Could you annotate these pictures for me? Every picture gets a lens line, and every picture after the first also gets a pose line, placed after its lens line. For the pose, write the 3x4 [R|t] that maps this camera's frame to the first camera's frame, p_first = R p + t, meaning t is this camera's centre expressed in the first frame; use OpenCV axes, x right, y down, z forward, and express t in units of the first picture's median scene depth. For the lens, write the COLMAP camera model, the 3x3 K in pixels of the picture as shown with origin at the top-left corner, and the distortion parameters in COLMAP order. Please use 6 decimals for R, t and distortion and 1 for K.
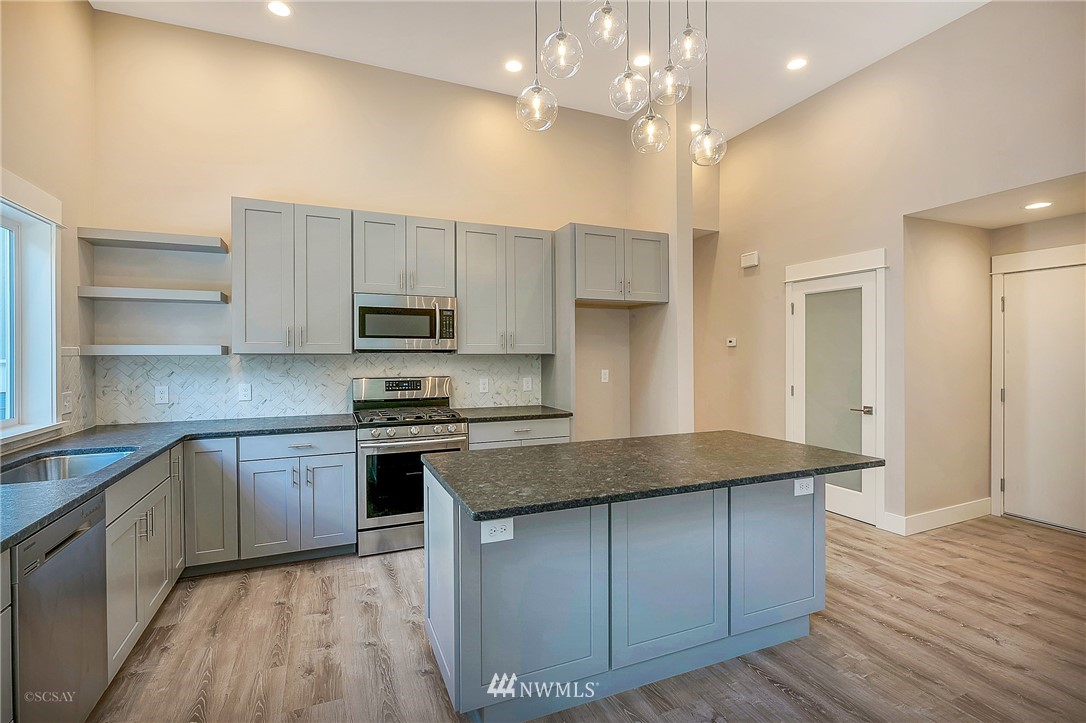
lens RADIAL K [[500.4, 0, 540.4], [0, 500.4, 355.3], [0, 0, 1]] dist [0.000730, -0.002953]
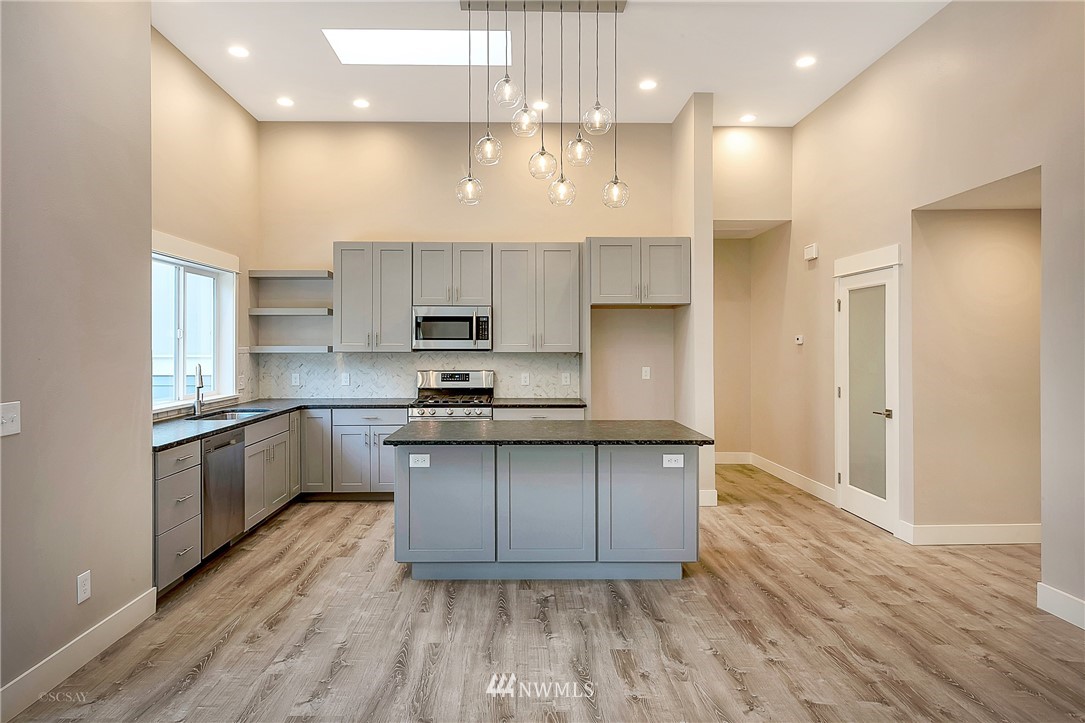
lens RADIAL K [[620.6, 0, 527.3], [0, 620.6, 351.6], [0, 0, 1]] dist [0.004264, -0.000191]
pose [[0.927538, 0.005386, -0.373691, 0.526376], [-0.002763, 0.999968, 0.007556, -0.017480], [0.373720, -0.005976, 0.927522, -0.410933]]
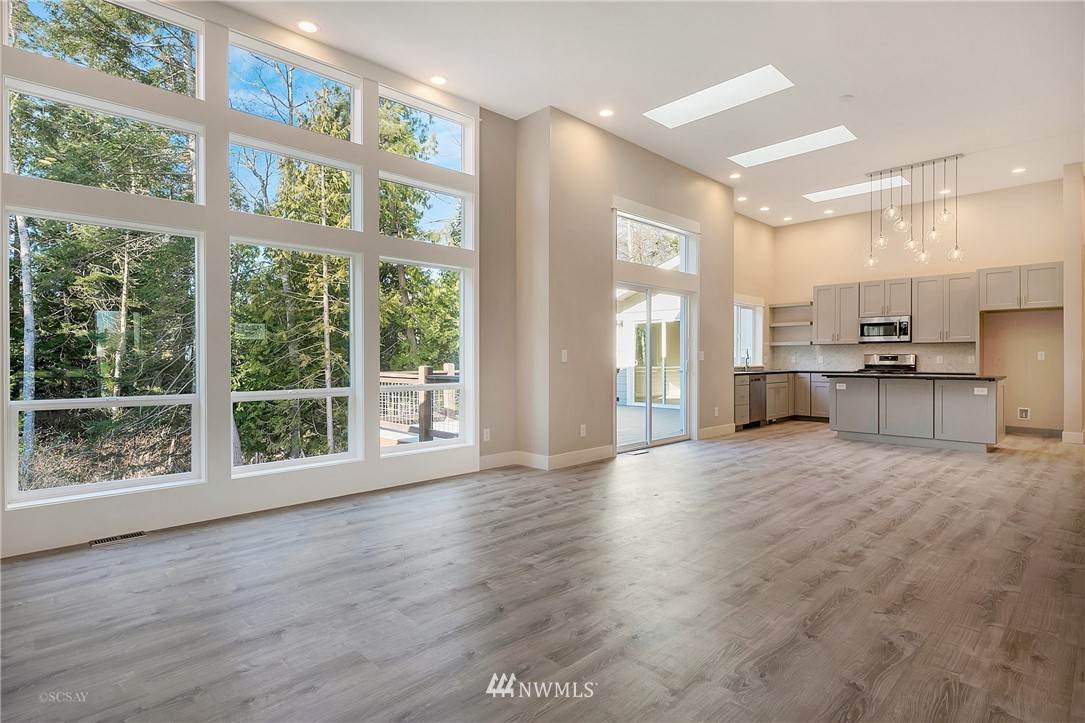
lens RADIAL K [[556.5, 0, 539.6], [0, 556.5, 360.6], [0, 0, 1]] dist [-0.003975, -0.001017]
pose [[0.358434, 0.005852, -0.933537, 1.559596], [-0.001366, 0.999983, 0.005744, 0.065994], [0.933554, -0.000784, 0.358436, -1.368773]]
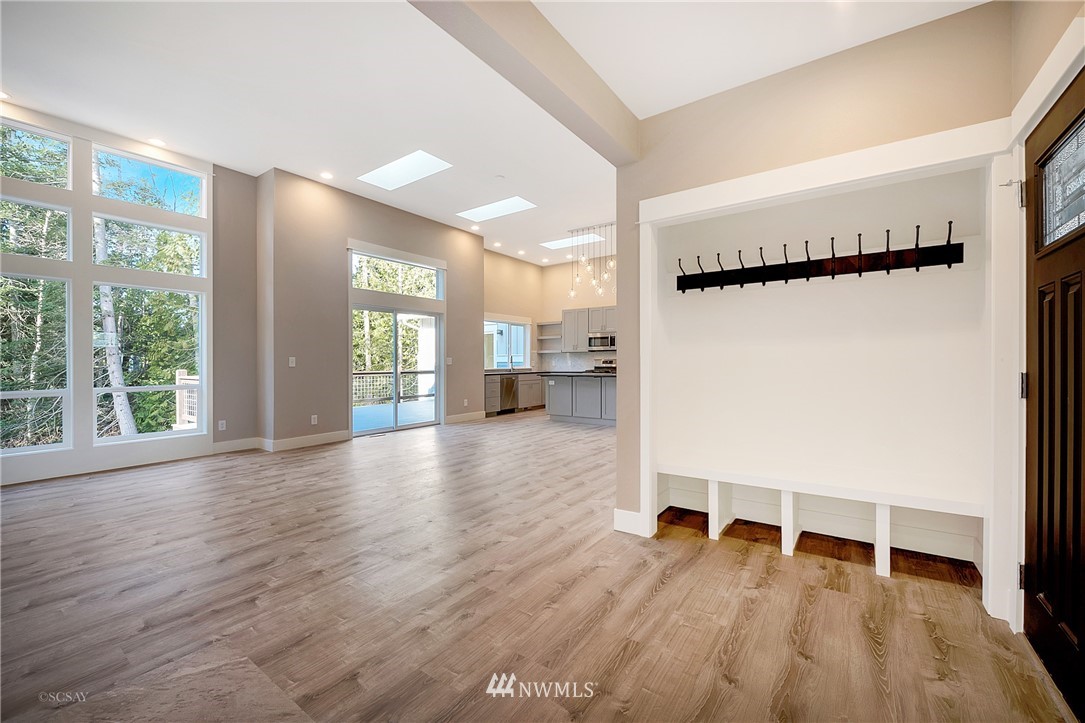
lens RADIAL K [[434.9, 0, 551.5], [0, 434.9, 366.5], [0, 0, 1]] dist [-0.026854, -0.000084]
pose [[0.538379, 0.008838, -0.842657, 1.951634], [0.002674, 0.999922, 0.012196, 0.060327], [0.842699, -0.008820, 0.538313, -0.767663]]
